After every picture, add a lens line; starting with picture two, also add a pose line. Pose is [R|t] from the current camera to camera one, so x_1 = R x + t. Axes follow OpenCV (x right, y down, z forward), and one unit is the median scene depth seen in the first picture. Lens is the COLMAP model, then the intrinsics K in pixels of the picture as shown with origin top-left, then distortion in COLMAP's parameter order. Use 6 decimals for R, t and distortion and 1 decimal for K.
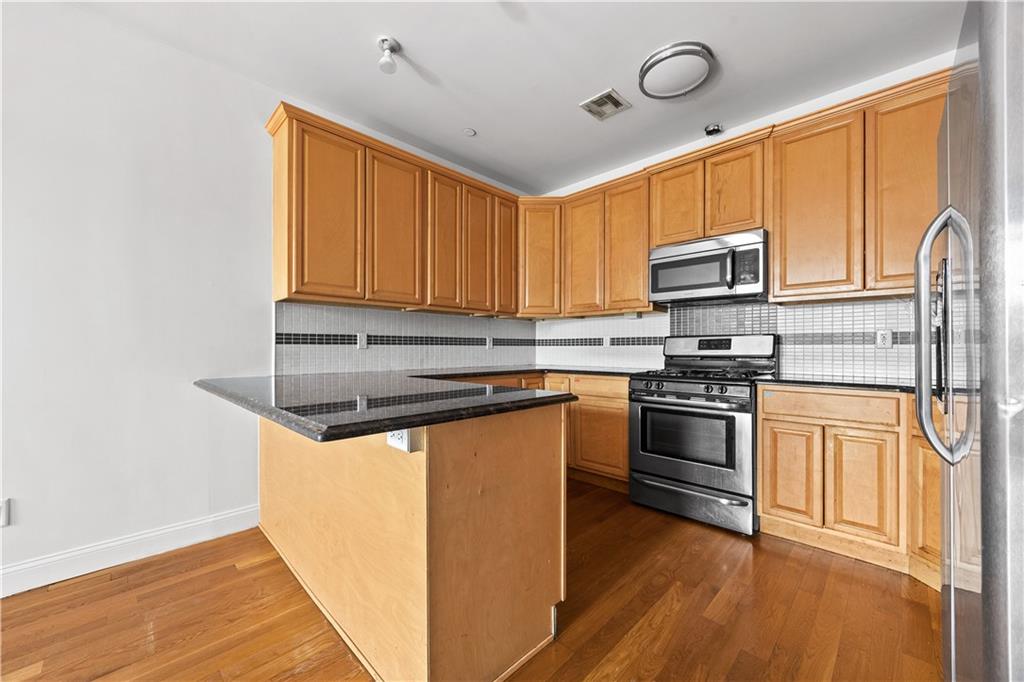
lens RADIAL K [[394.0, 0, 513.3], [0, 394.0, 345.2], [0, 0, 1]] dist [-0.001470, 0.000053]
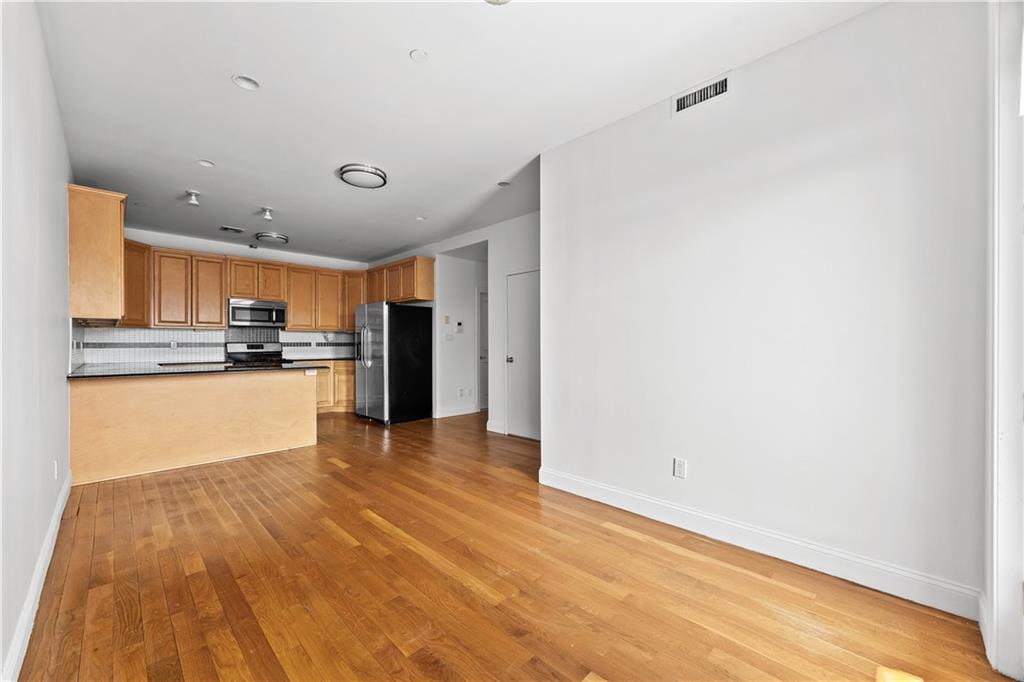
lens RADIAL K [[394.0, 0, 510.1], [0, 394.0, 342.5], [0, 0, 1]] dist [-0.001470, 0.000053]
pose [[-0.001412, 0.001639, 0.999998, -1.637325], [-0.003207, 0.999994, -0.001644, -0.026353], [-0.999994, -0.003209, -0.001407, -0.393296]]
